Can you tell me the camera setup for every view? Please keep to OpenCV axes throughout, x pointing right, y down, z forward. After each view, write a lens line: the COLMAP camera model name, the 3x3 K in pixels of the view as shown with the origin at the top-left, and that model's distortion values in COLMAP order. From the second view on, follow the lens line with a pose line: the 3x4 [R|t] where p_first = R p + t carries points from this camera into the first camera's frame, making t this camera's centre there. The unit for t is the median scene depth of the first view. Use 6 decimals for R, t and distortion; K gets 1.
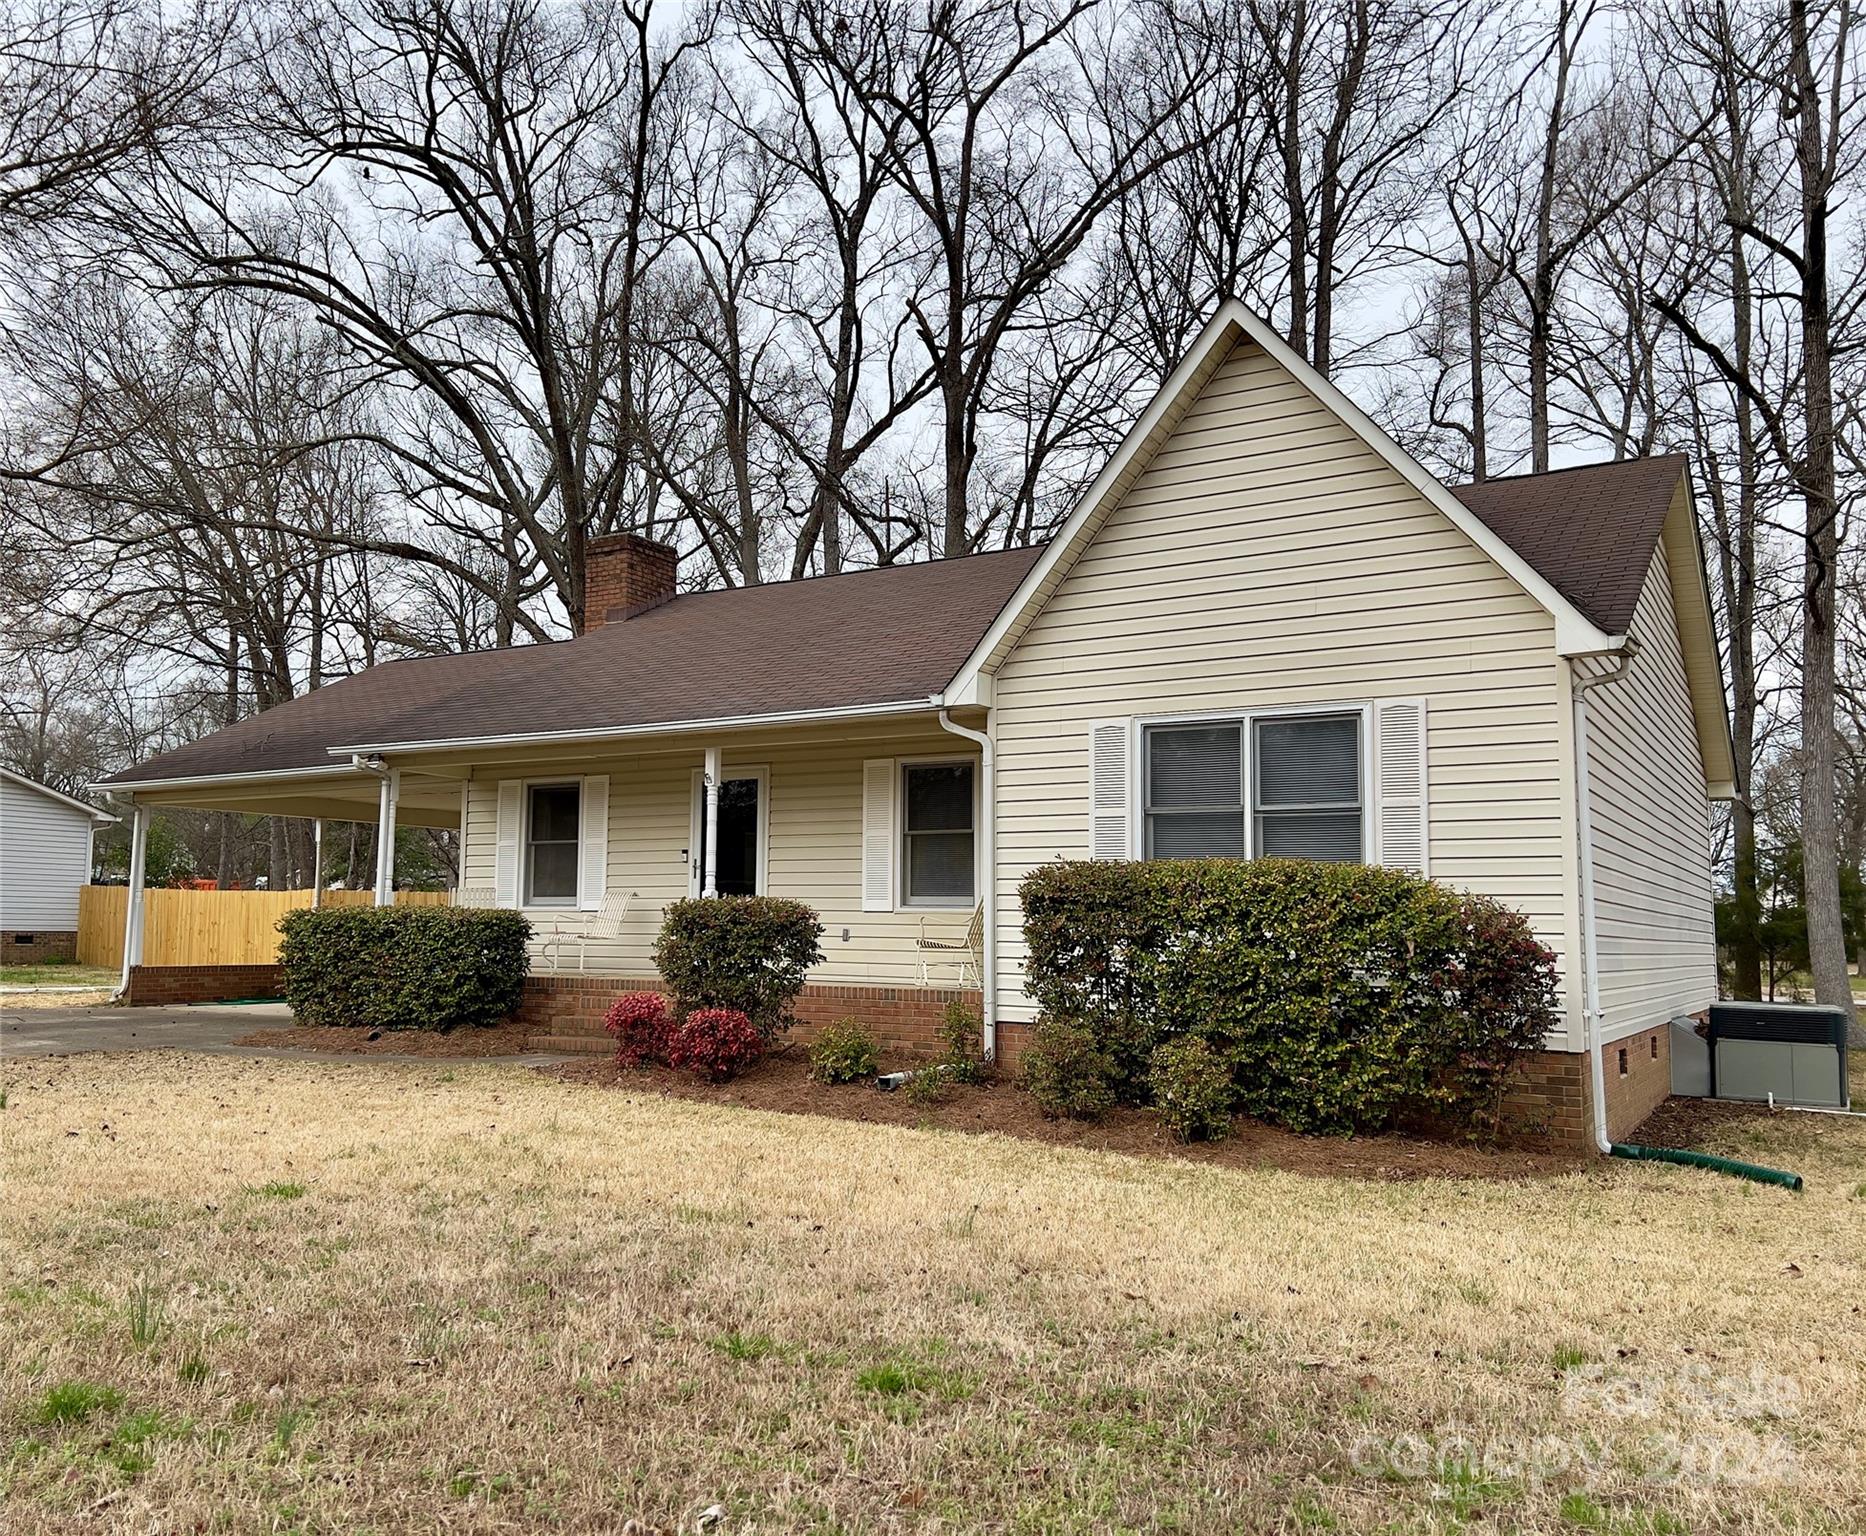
lens RADIAL K [[1600.5, 0, 924.3], [0, 1600.5, 770.1], [0, 0, 1]] dist [0.052125, -0.054211]
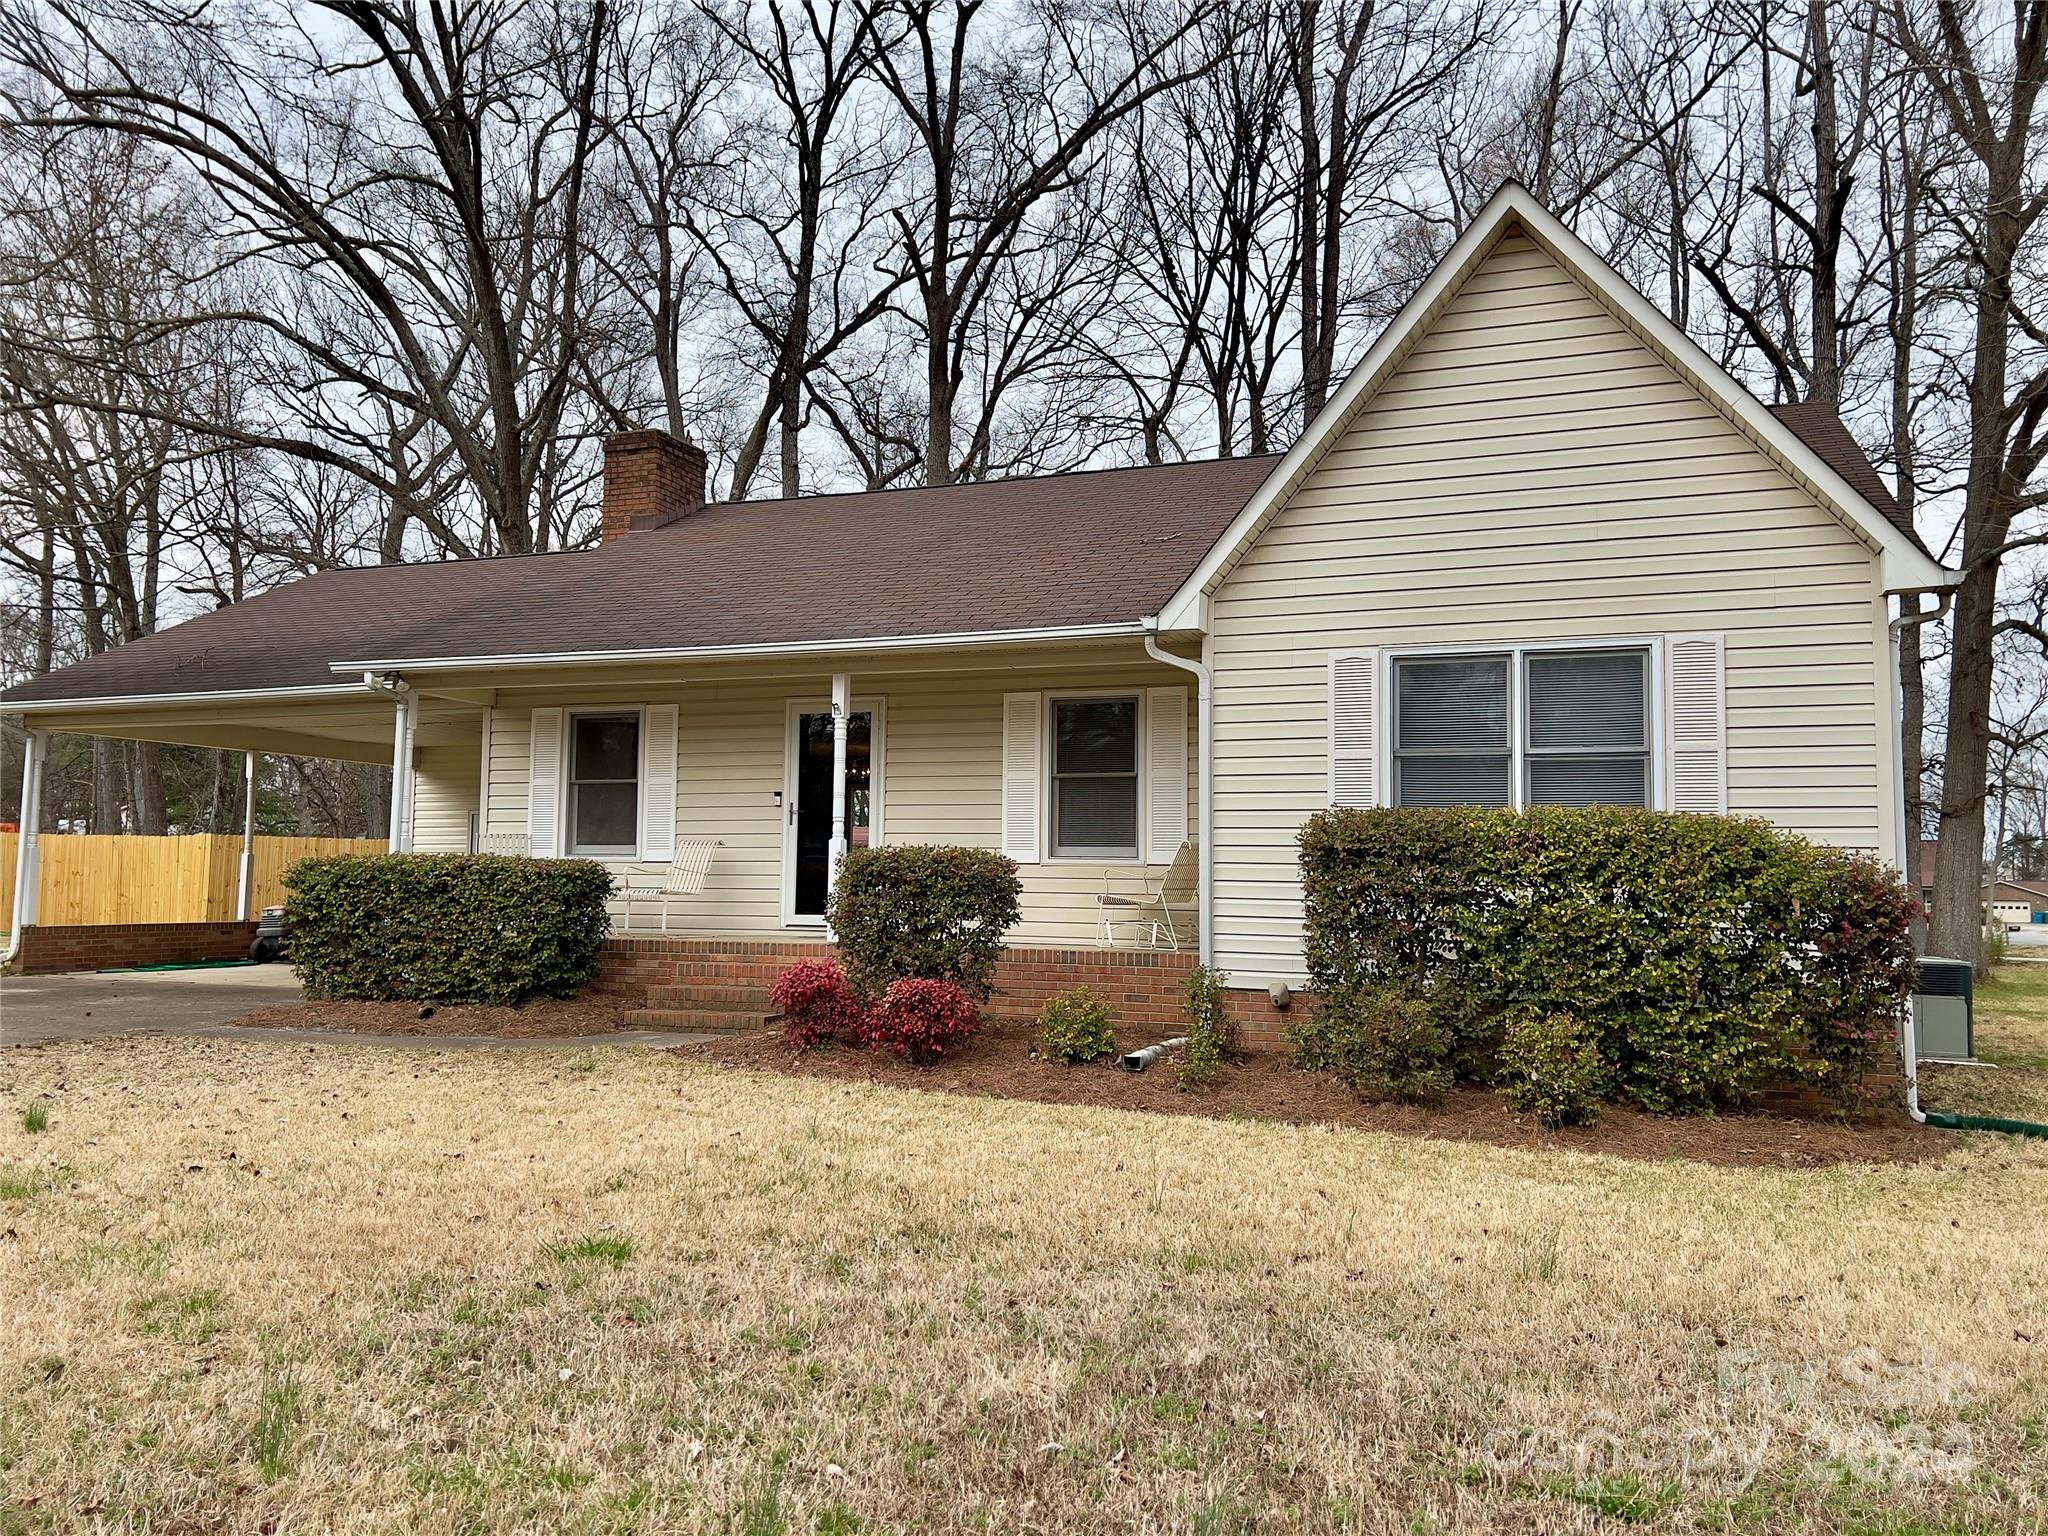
lens RADIAL K [[1547.9, 0, 1032.0], [0, 1547.9, 767.5], [0, 0, 1]] dist [0.041229, -0.043917]
pose [[0.979286, 0.014948, 0.201931, -0.192501], [-0.020482, 0.999469, 0.025343, 0.012981], [-0.201445, -0.028954, 0.979072, 0.155678]]
